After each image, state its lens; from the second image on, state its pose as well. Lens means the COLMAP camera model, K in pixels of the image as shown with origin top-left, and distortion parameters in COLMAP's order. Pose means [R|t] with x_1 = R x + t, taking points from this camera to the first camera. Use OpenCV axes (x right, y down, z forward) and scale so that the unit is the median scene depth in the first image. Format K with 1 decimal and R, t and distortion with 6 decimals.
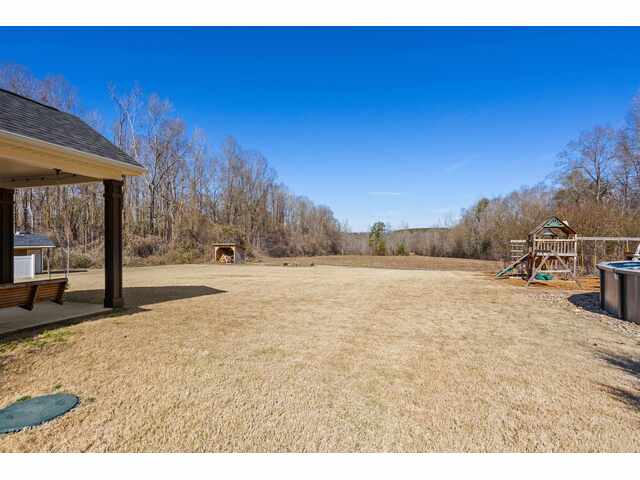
lens RADIAL K [[310.8, 0, 320.1], [0, 310.8, 239.4], [0, 0, 1]] dist [-0.003780, 0.001868]
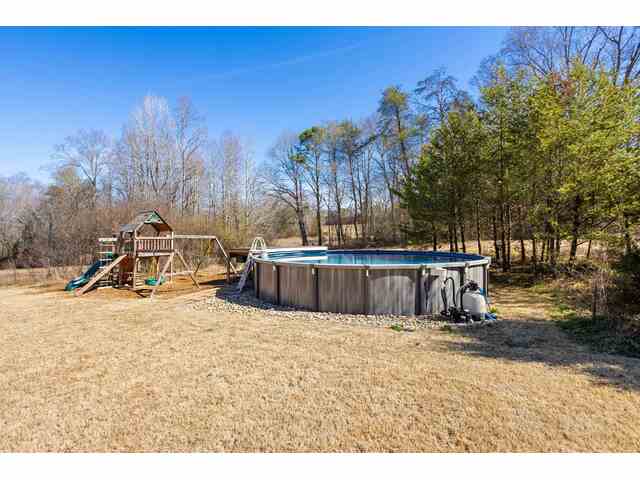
lens RADIAL K [[310.8, 0, 319.9], [0, 310.8, 238.6], [0, 0, 1]] dist [-0.003780, 0.001868]
pose [[0.165542, -0.001488, 0.986202, -0.033540], [0.003040, 0.999995, 0.000999, 0.003845], [-0.986198, 0.002832, 0.165545, 0.355884]]
